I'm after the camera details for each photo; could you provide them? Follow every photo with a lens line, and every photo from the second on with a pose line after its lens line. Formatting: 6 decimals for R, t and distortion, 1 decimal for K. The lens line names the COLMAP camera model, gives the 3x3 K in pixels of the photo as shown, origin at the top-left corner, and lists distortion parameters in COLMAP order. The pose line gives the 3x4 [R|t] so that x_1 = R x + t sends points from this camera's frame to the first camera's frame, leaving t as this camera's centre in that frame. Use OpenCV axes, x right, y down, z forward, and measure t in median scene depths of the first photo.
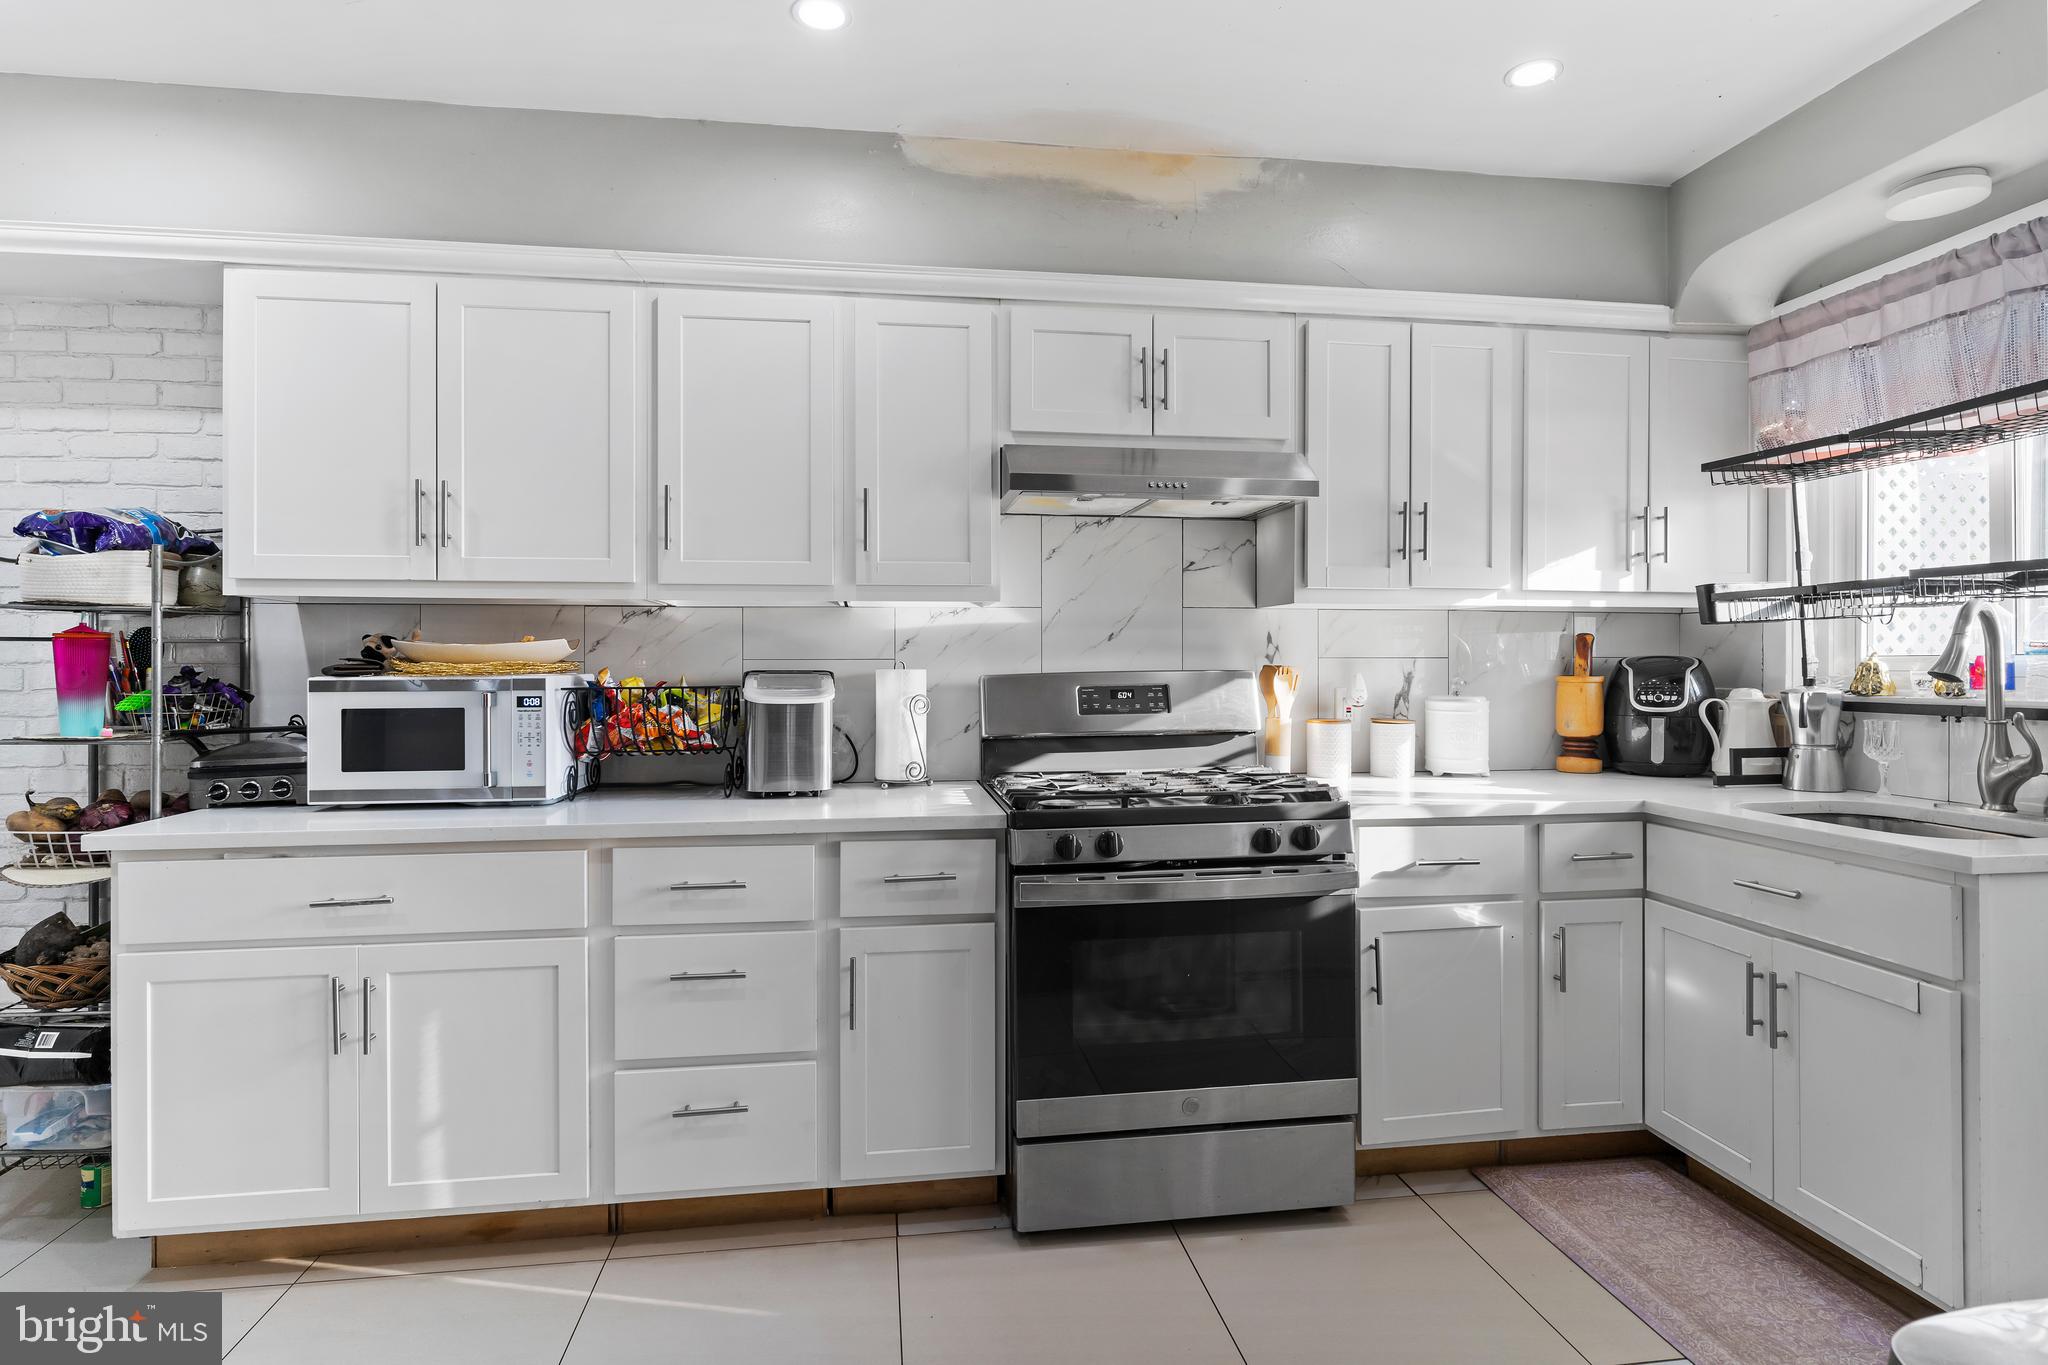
lens RADIAL K [[1060.1, 0, 1013.2], [0, 1060.1, 659.4], [0, 0, 1]] dist [-0.001640, -0.000194]
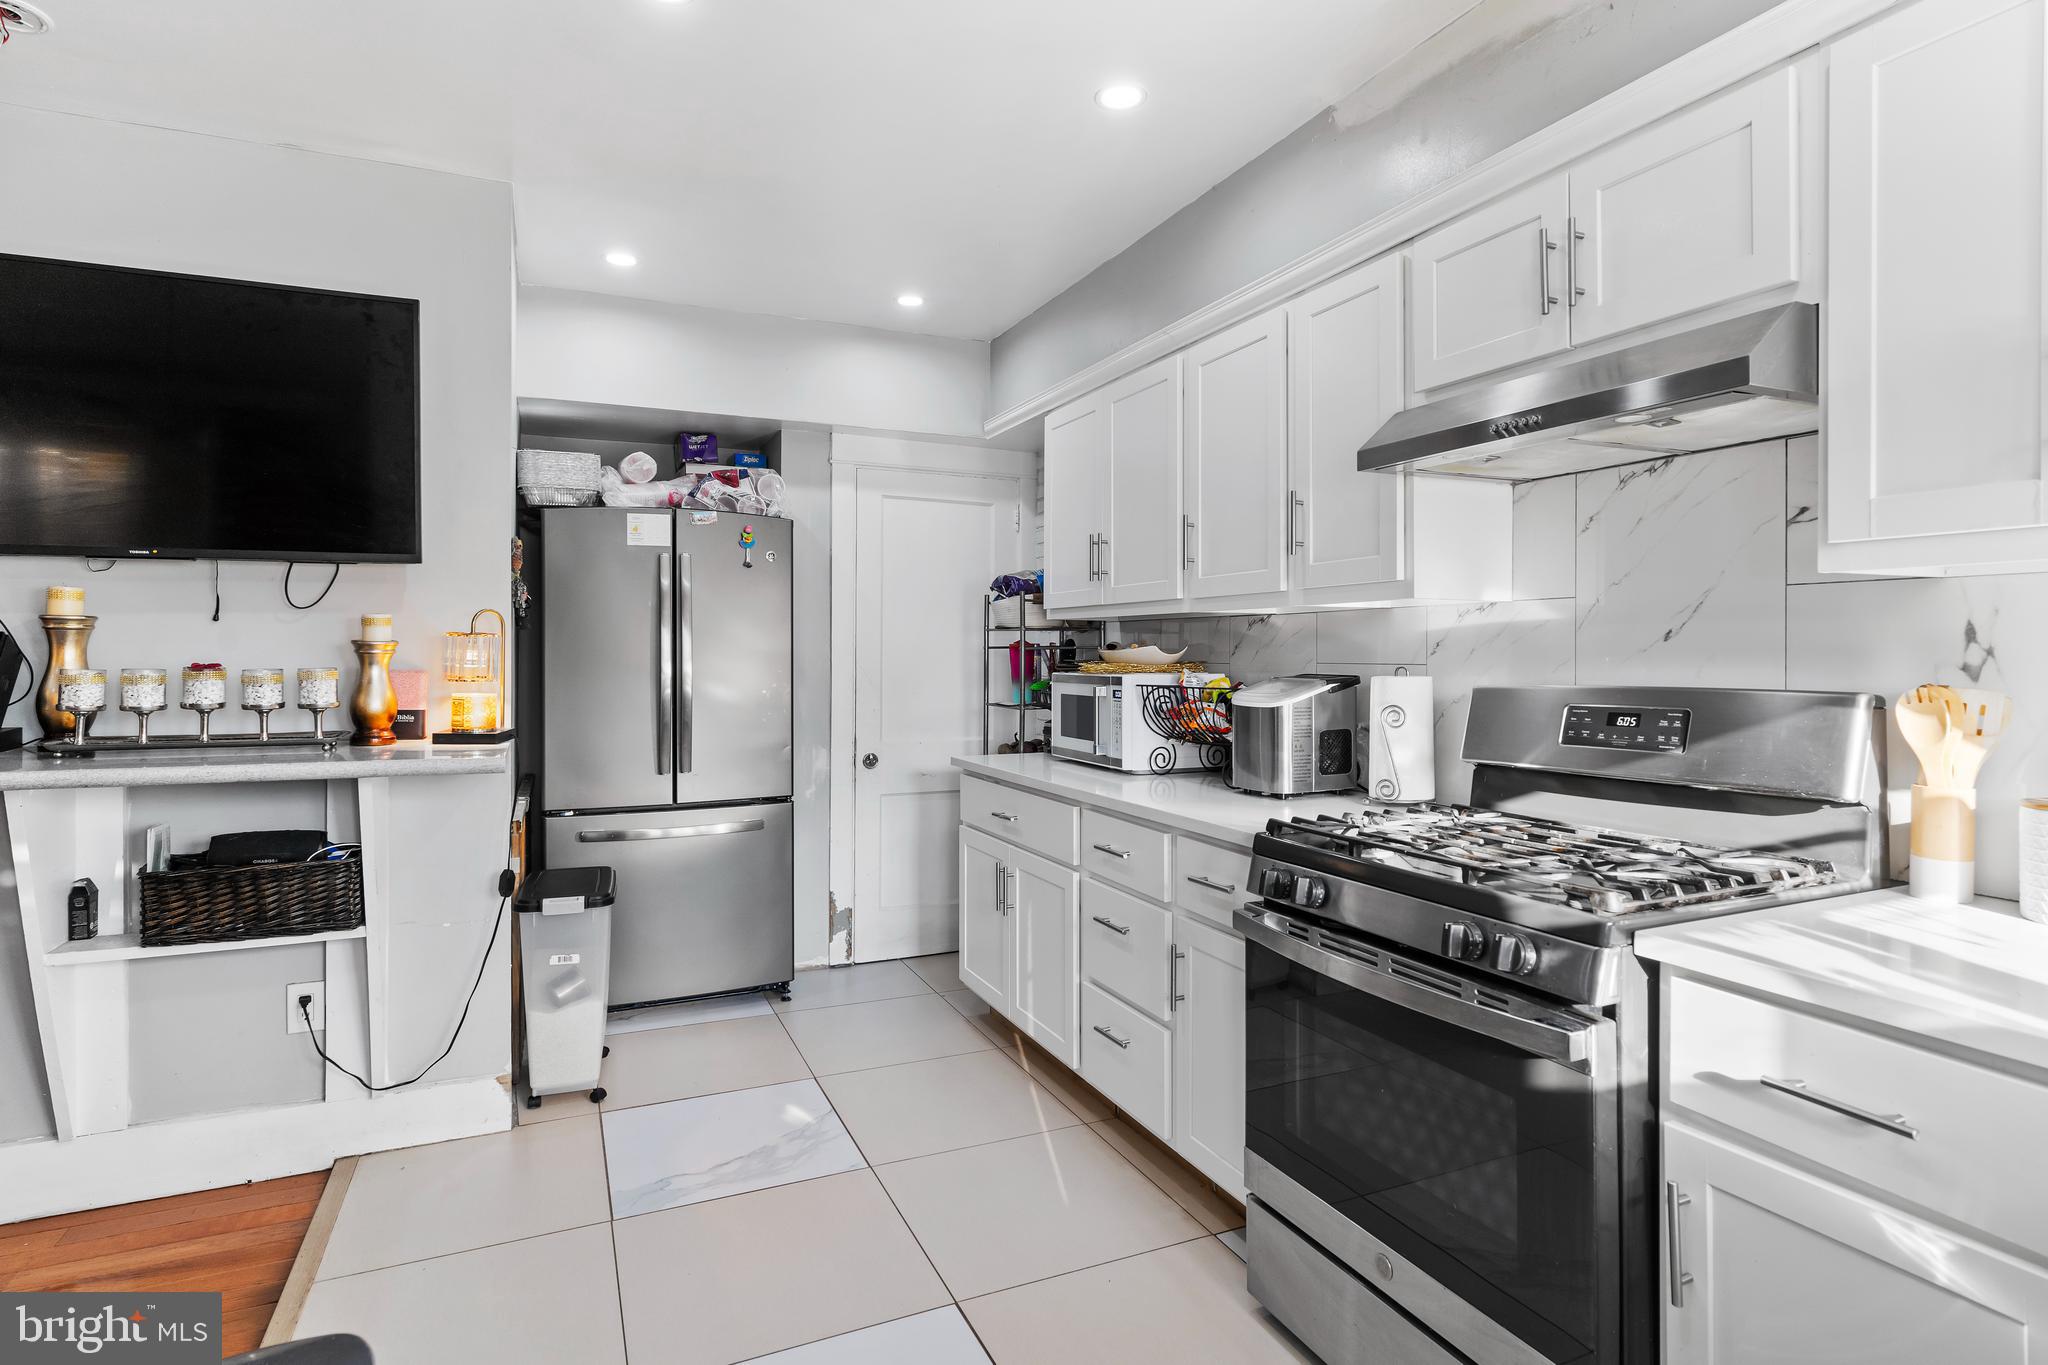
lens RADIAL K [[1061.8, 0, 1022.2], [0, 1061.8, 647.3], [0, 0, 1]] dist [-0.002120, 0.000035]
pose [[0.275152, -0.002625, -0.961397, 0.714572], [0.001113, 0.999996, -0.002412, -0.014101], [0.961400, -0.000407, 0.275154, 0.475173]]
